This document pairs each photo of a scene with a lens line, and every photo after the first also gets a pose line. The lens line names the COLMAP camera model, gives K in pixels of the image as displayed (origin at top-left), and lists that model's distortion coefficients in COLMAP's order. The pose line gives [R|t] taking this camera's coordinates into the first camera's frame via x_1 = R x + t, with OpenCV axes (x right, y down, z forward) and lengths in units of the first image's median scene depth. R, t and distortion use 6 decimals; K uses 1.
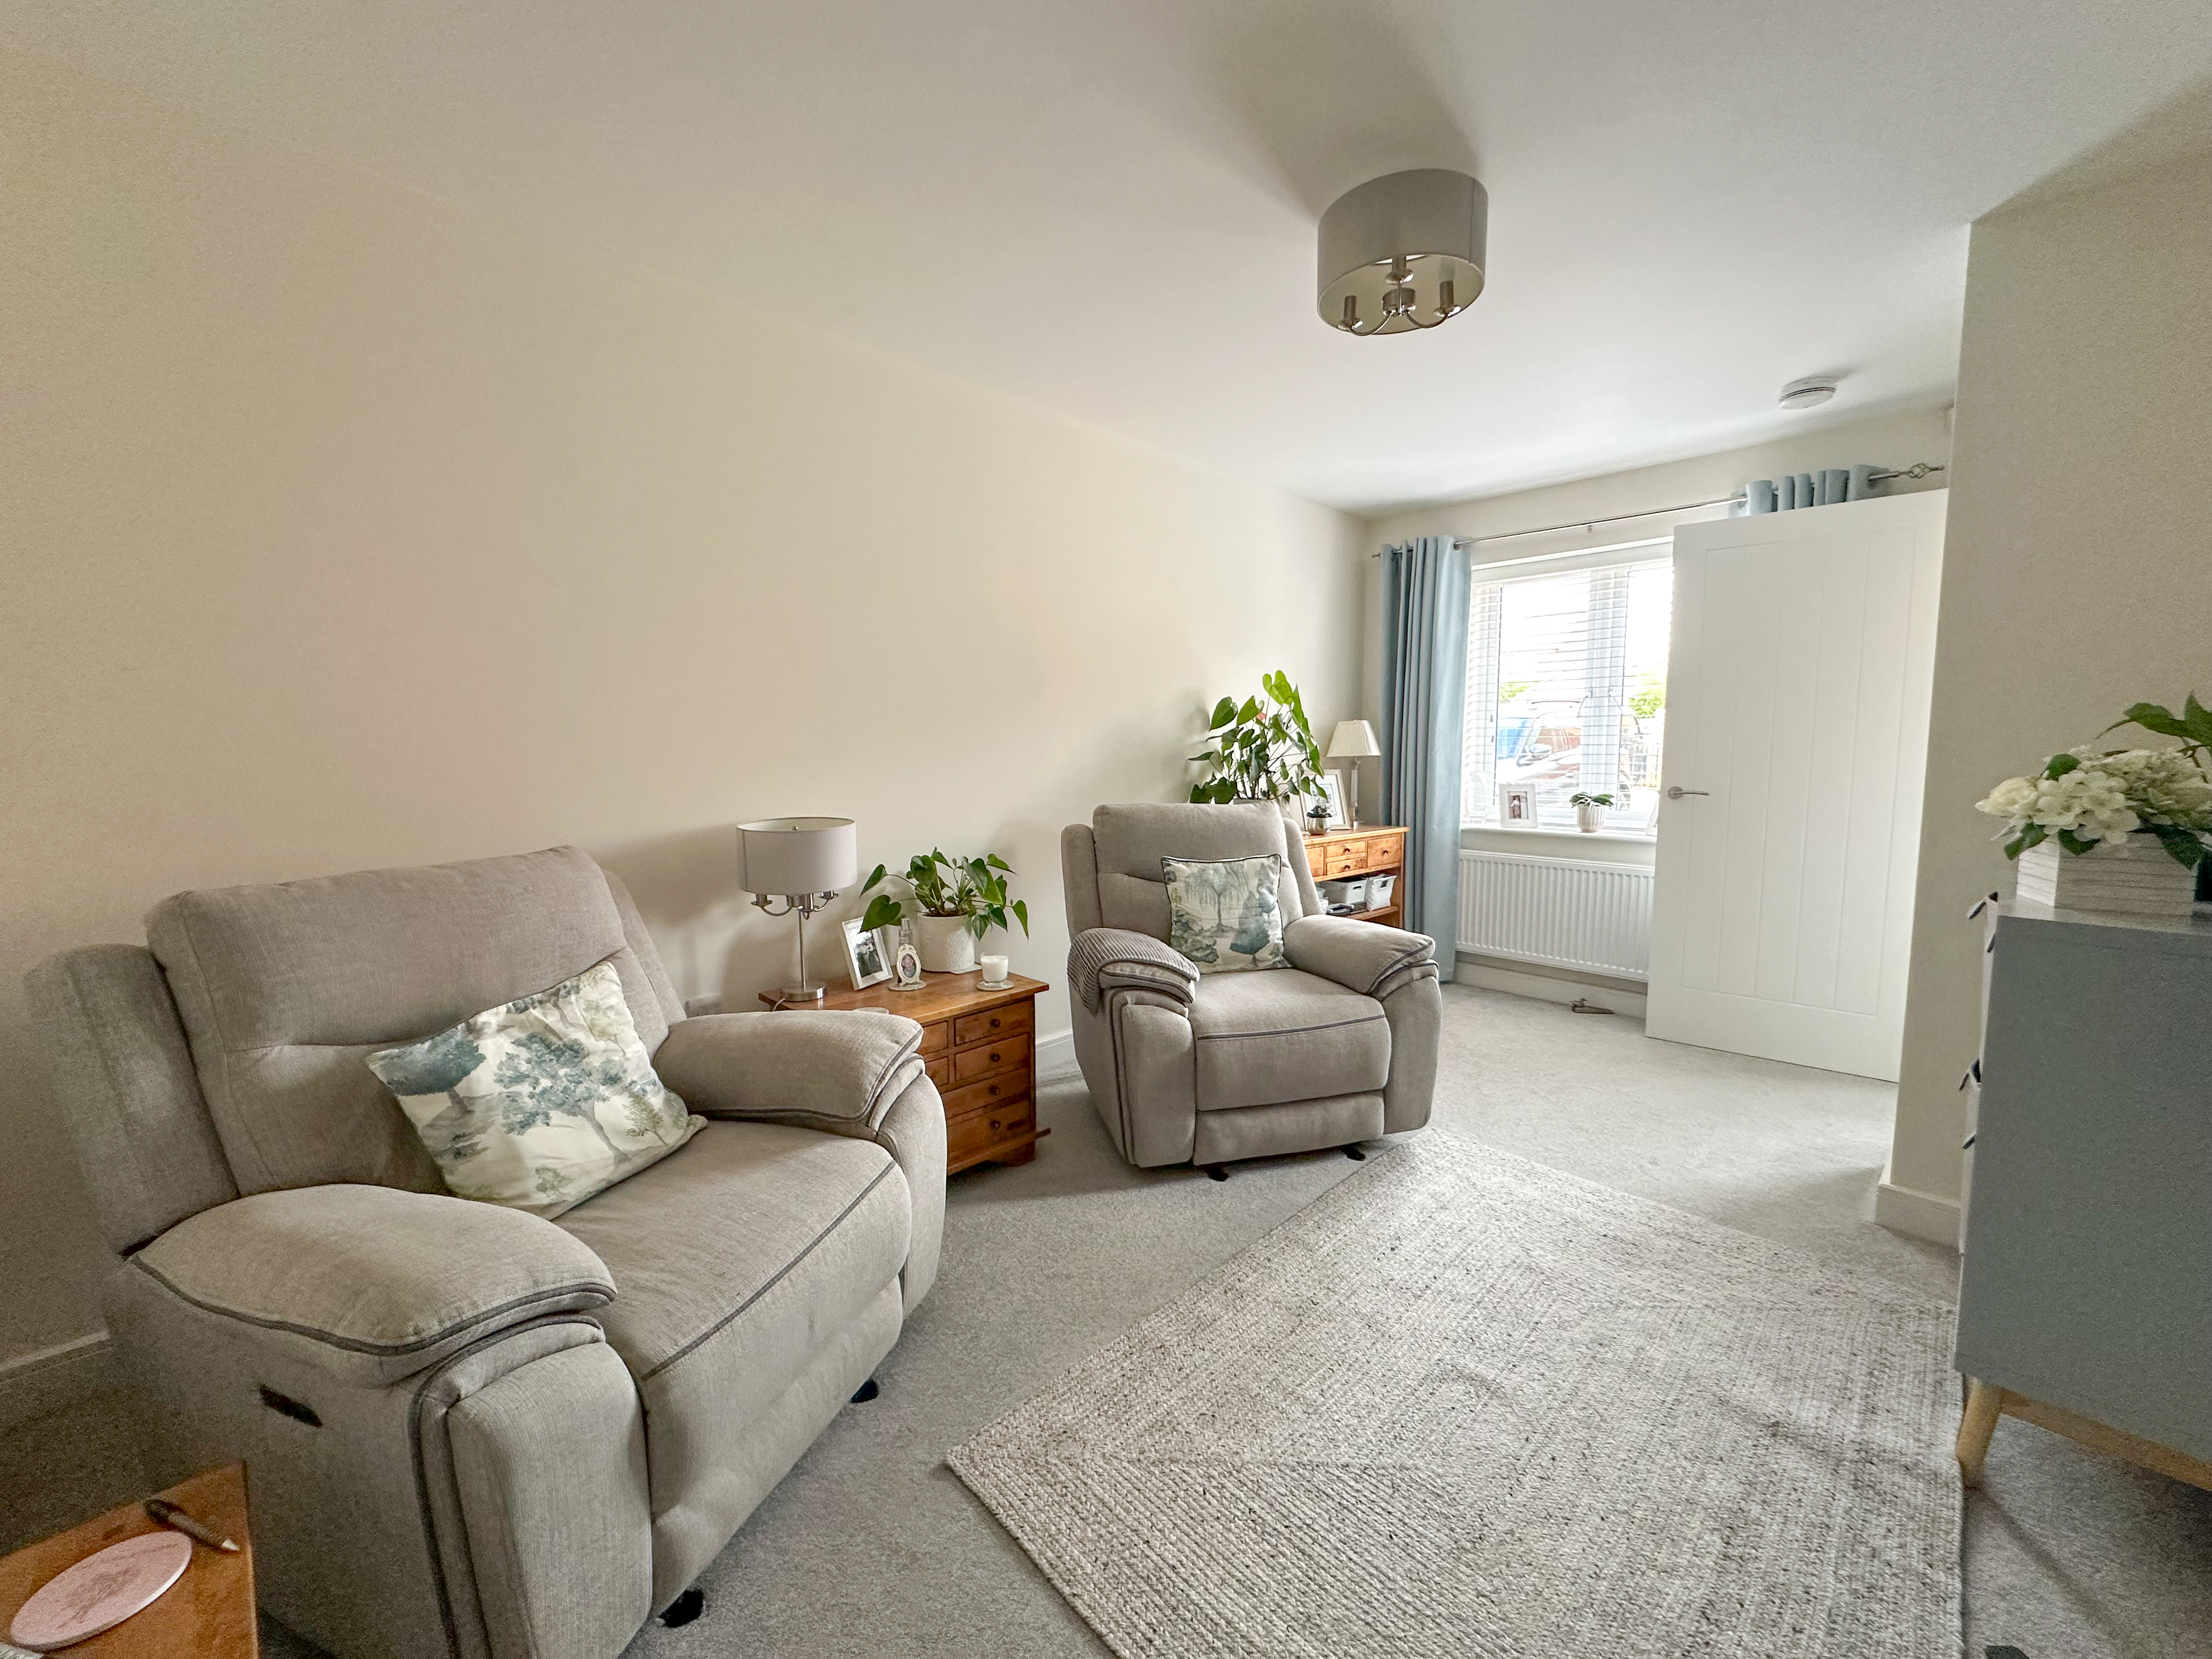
lens RADIAL K [[874.8, 0, 1105.7], [0, 874.8, 819.1], [0, 0, 1]] dist [0.001093, 0.000426]
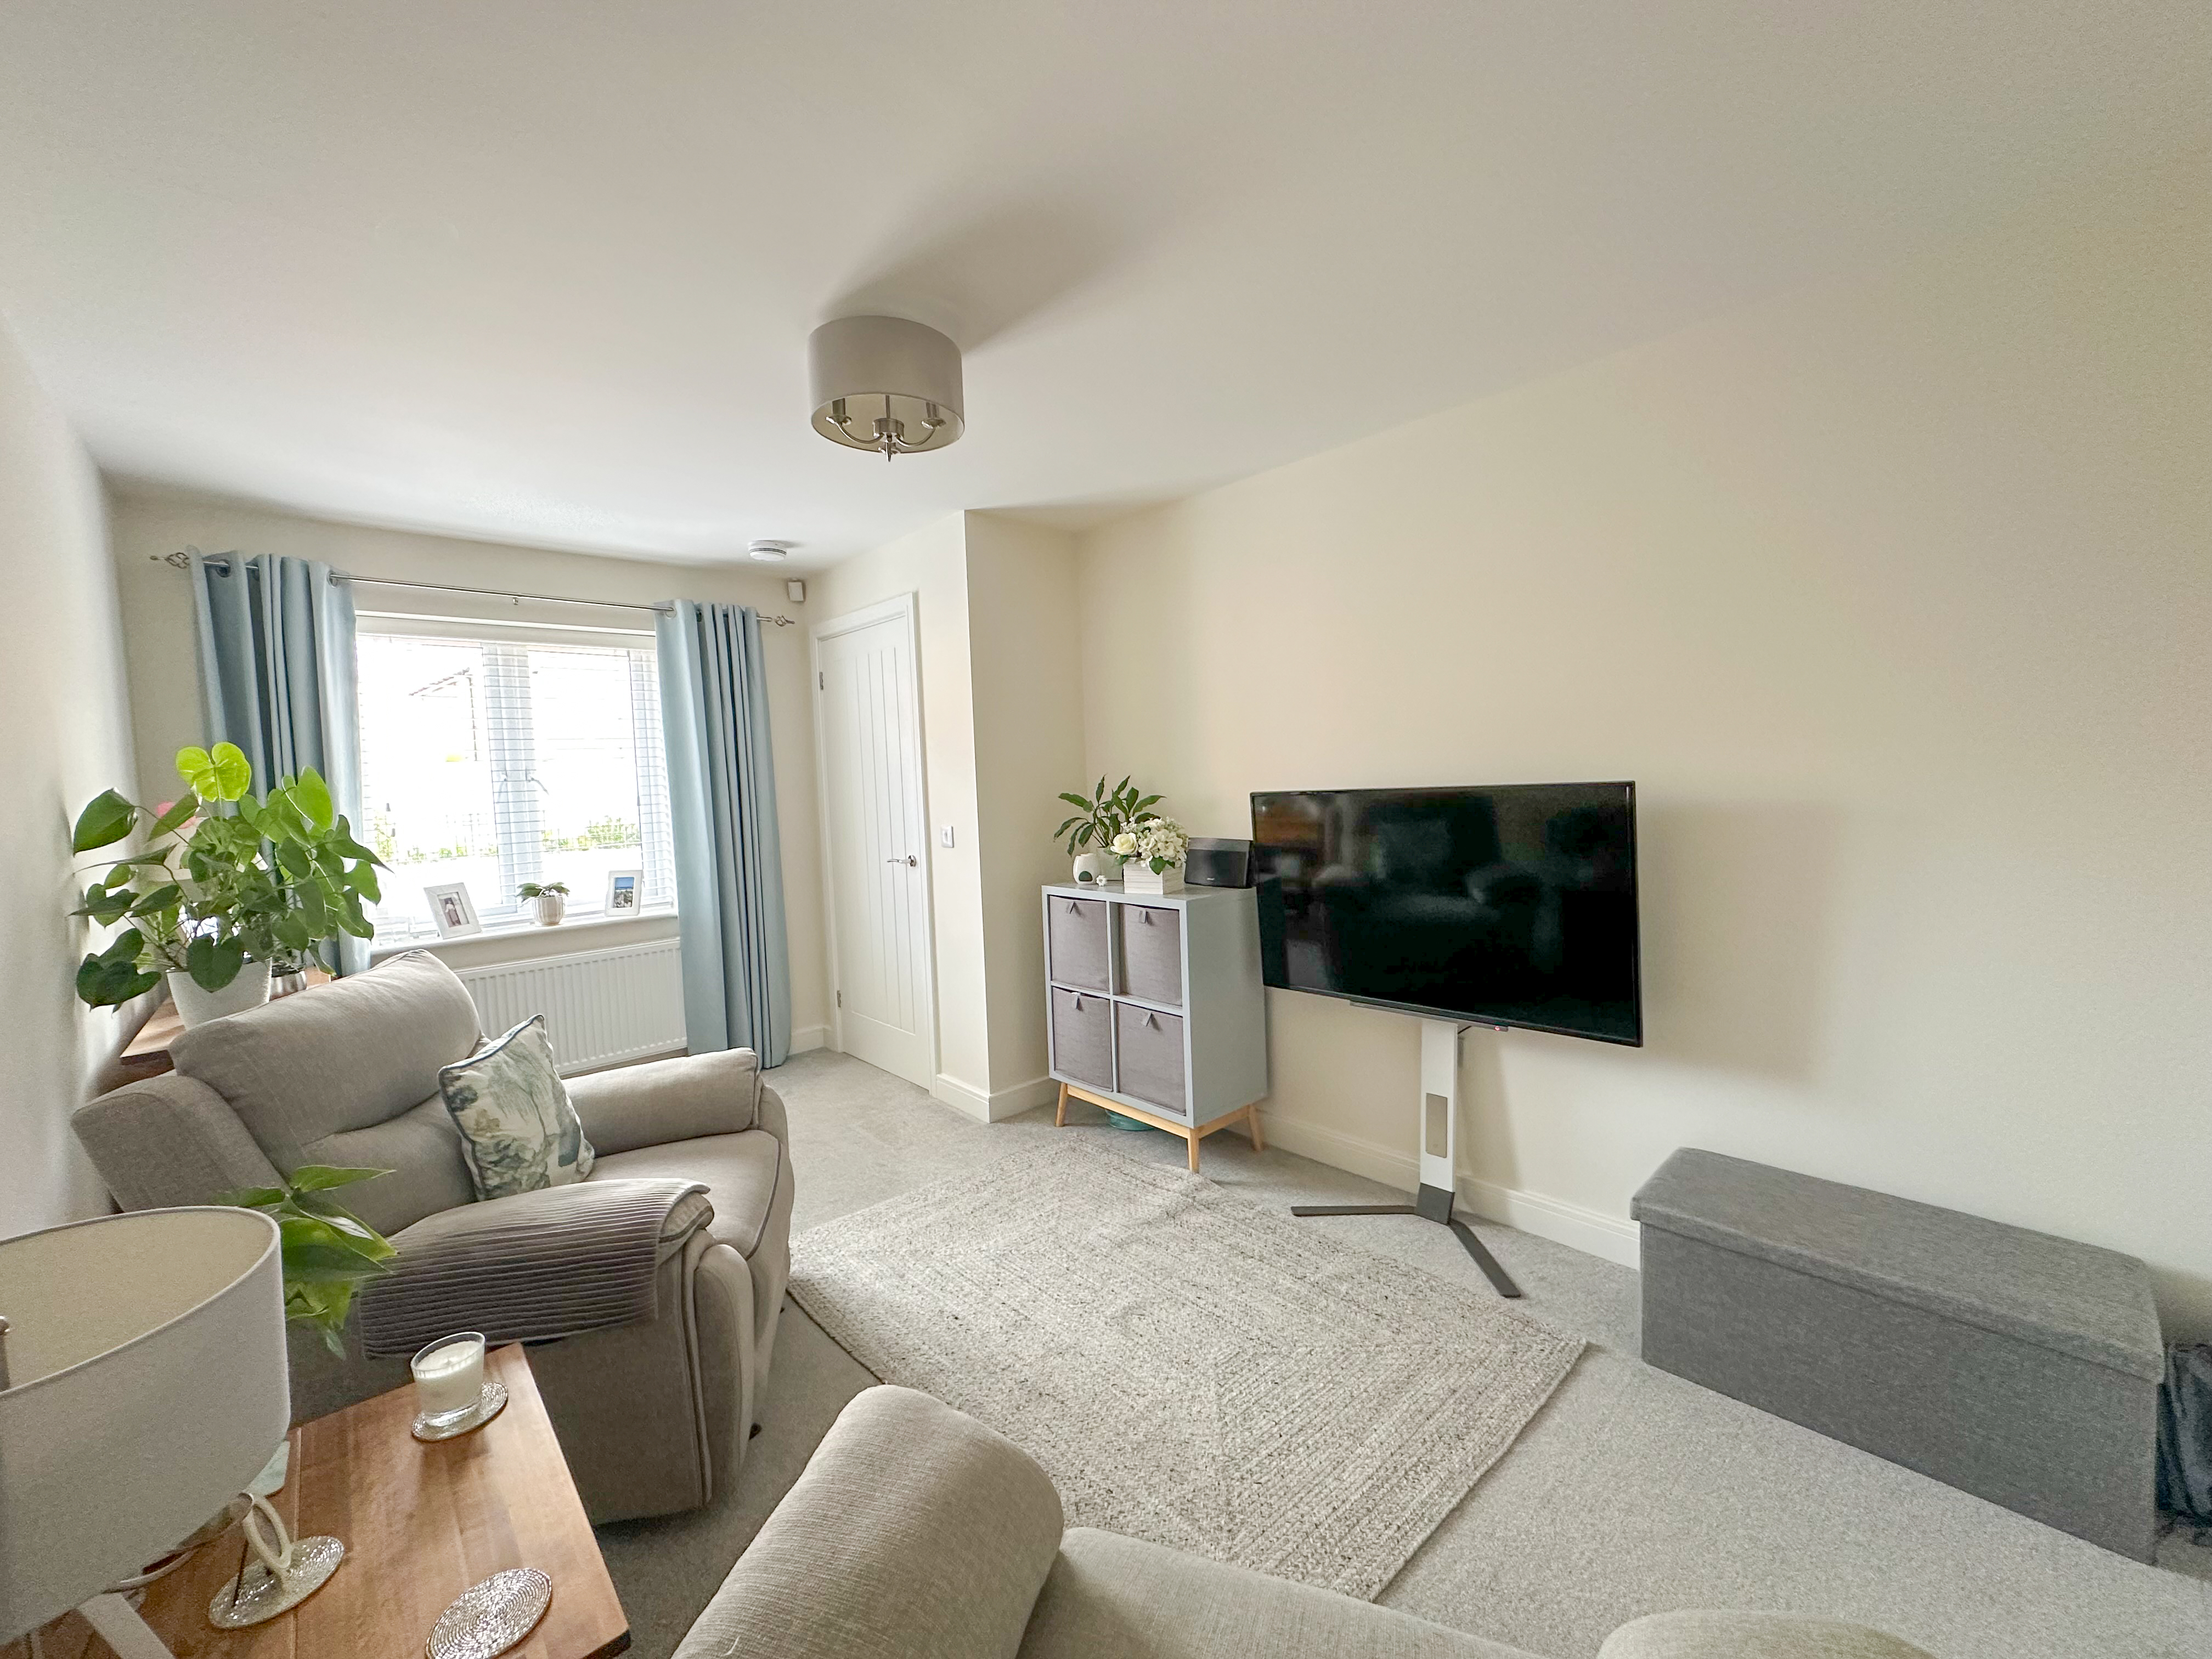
lens RADIAL K [[874.8, 0, 1108.4], [0, 874.8, 825.3], [0, 0, 1]] dist [0.001093, 0.000426]
pose [[0.038141, -0.059539, 0.997497, -0.504455], [0.121745, 0.991064, 0.054499, -0.099013], [-0.991828, 0.119362, 0.045048, 0.515279]]
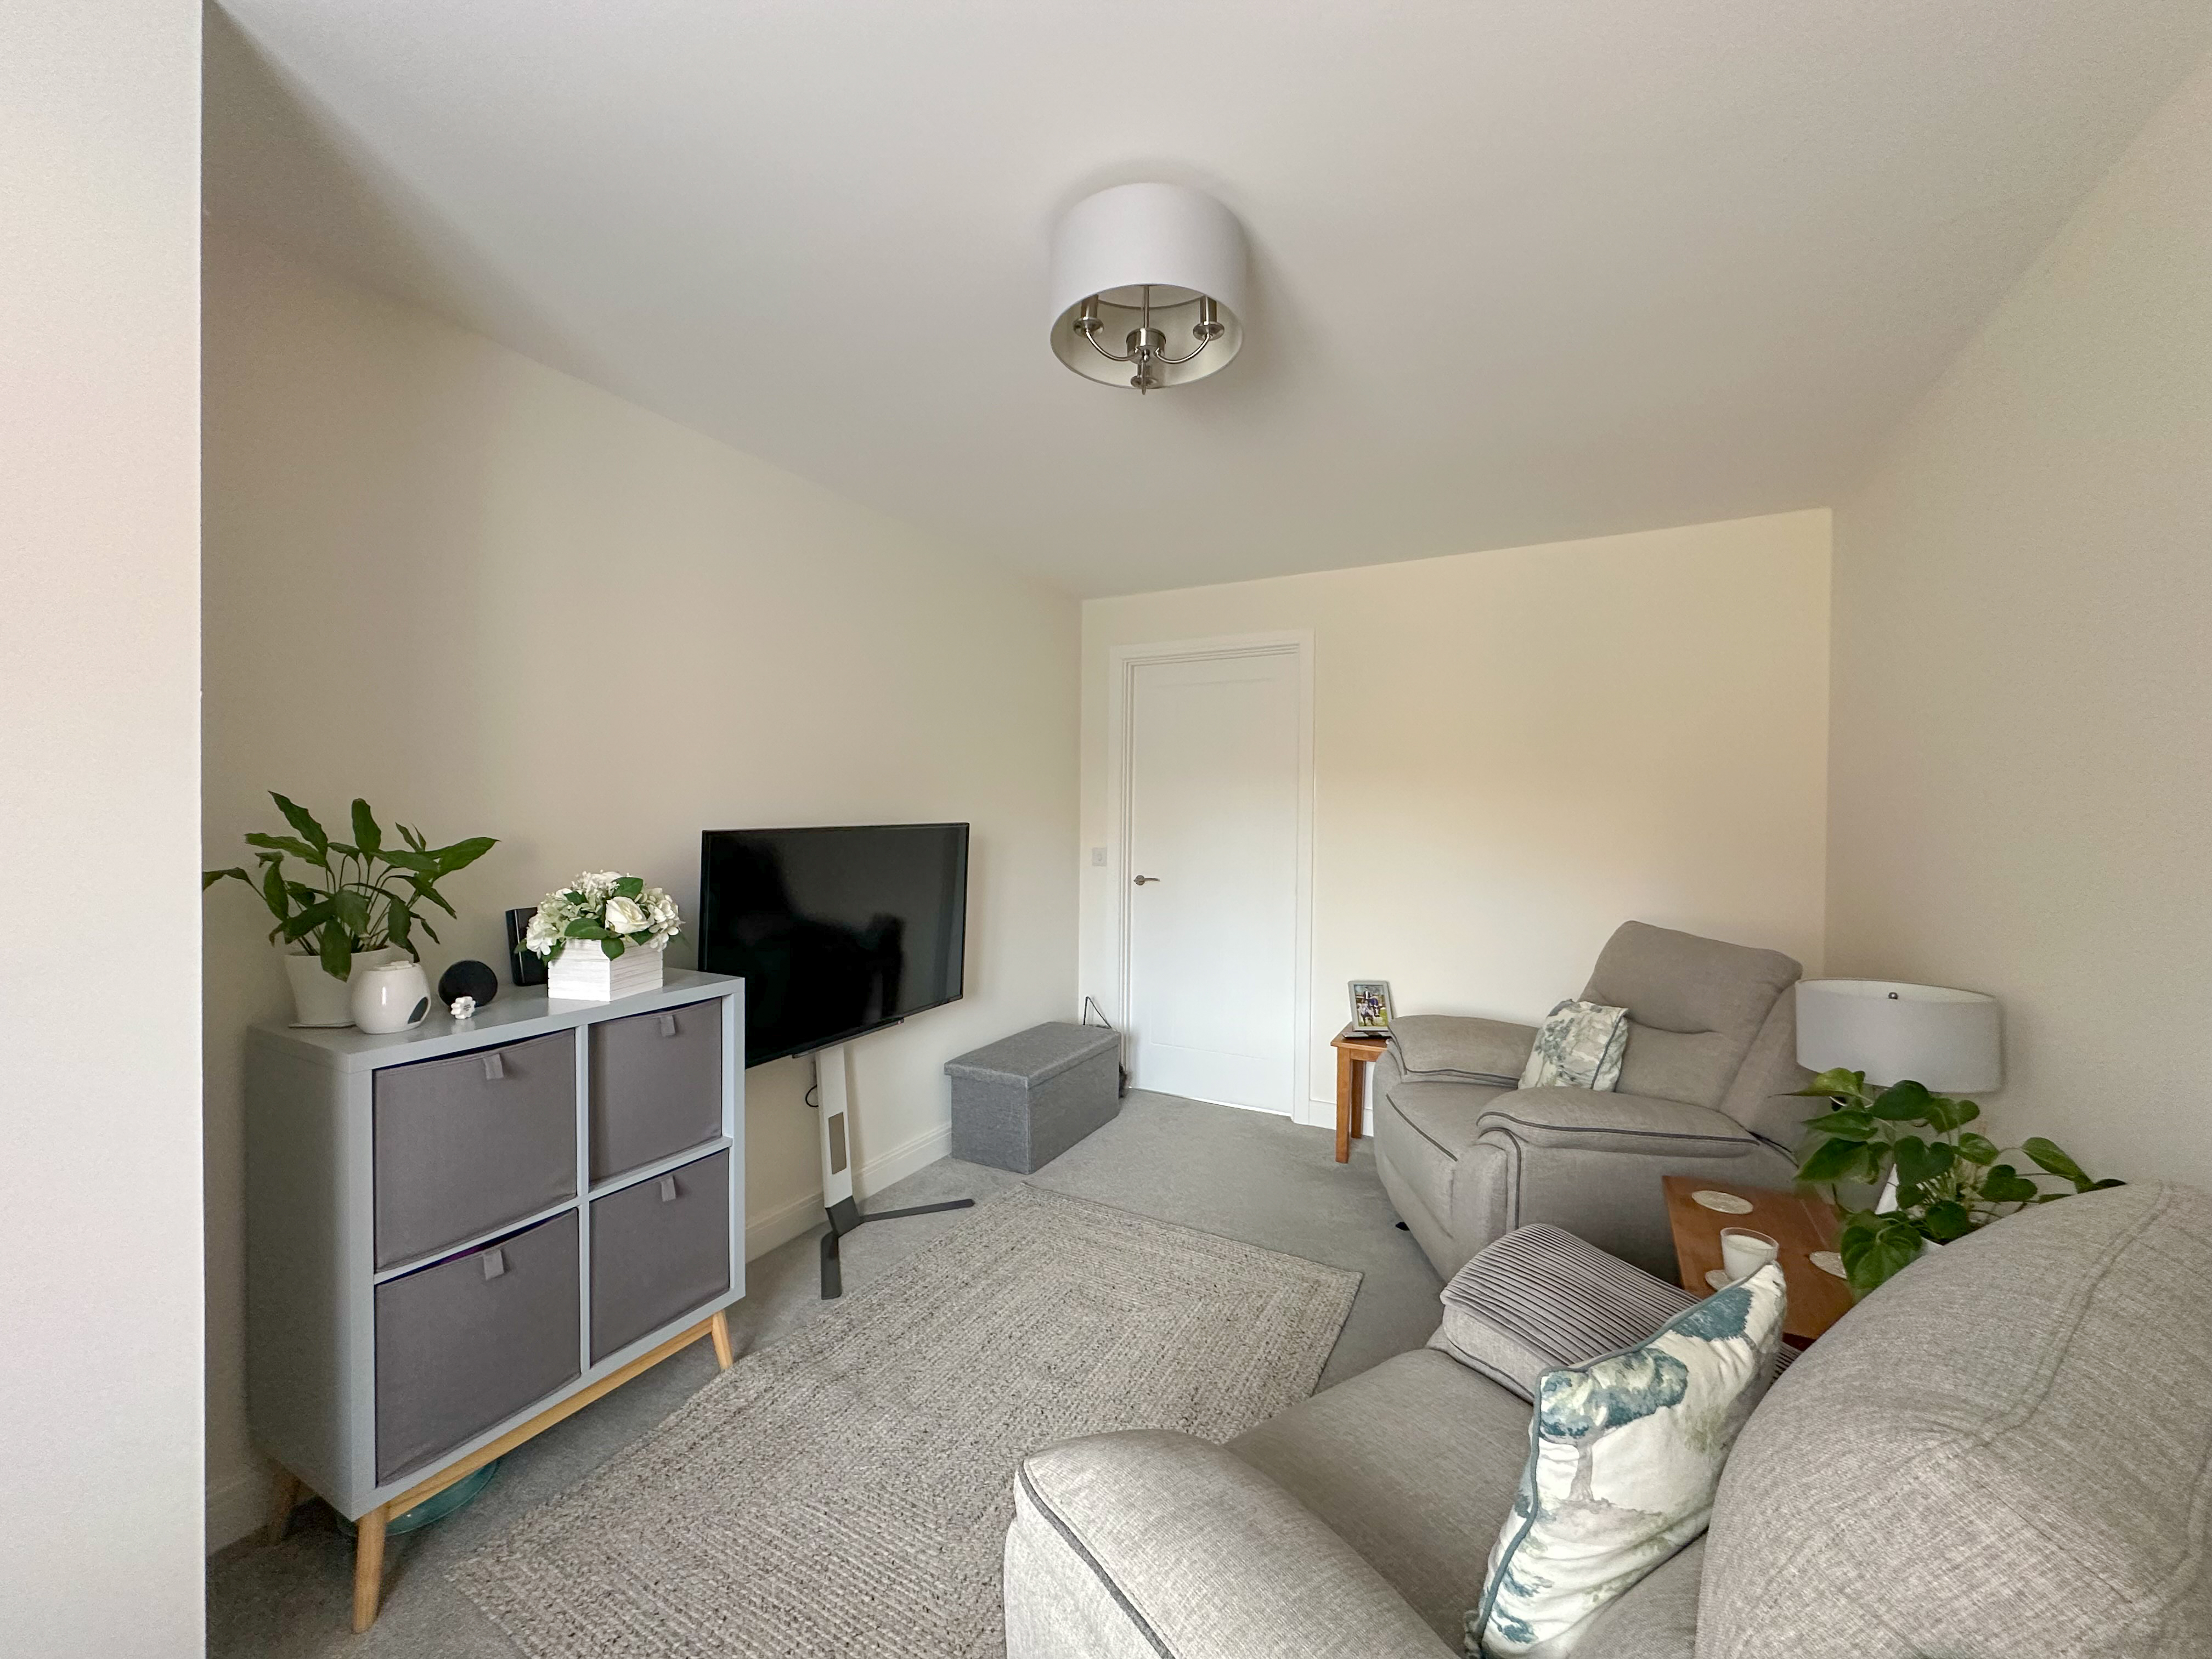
lens RADIAL K [[874.8, 0, 1109.9], [0, 874.8, 830.2], [0, 0, 1]] dist [0.001093, 0.000426]
pose [[-0.957525, -0.009816, -0.288184, 0.409439], [-0.040248, 0.994187, 0.099866, -0.153115], [0.285529, 0.107223, -0.952353, 1.240313]]
